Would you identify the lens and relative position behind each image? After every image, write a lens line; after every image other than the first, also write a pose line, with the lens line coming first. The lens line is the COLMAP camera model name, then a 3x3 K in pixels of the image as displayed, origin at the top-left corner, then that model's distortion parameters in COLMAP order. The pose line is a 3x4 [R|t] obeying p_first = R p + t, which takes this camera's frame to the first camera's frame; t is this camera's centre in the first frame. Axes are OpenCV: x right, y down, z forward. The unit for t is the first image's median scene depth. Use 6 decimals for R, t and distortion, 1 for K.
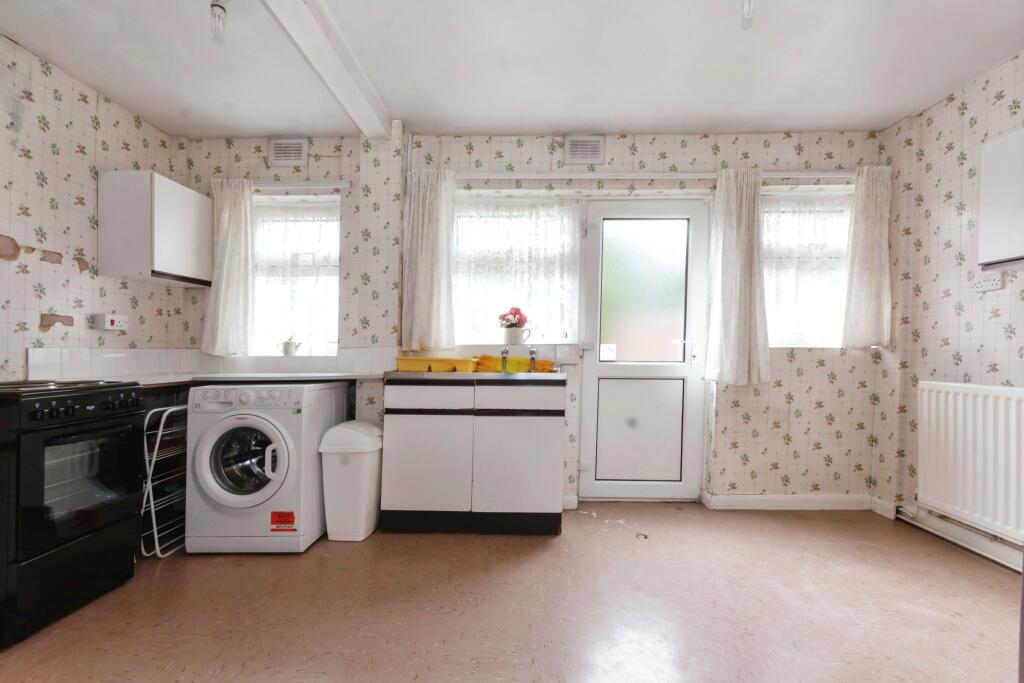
lens RADIAL K [[507.4, 0, 512.0], [0, 507.4, 341.5], [0, 0, 1]] dist [0.043800, 0.000444]
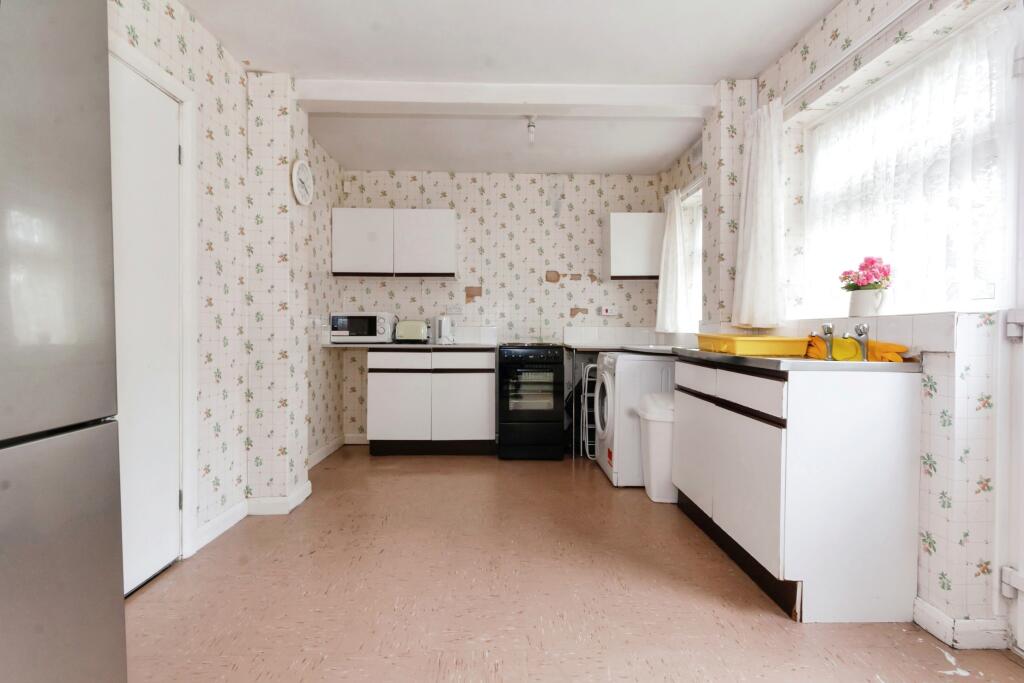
lens RADIAL K [[456.6, 0, 511.7], [0, 456.6, 323.4], [0, 0, 1]] dist [0.000629, 0.000241]
pose [[0.051199, -0.014039, -0.998590, 0.663383], [0.019553, 0.999724, -0.013053, 0.016647], [0.998497, -0.018857, 0.051459, 0.646476]]
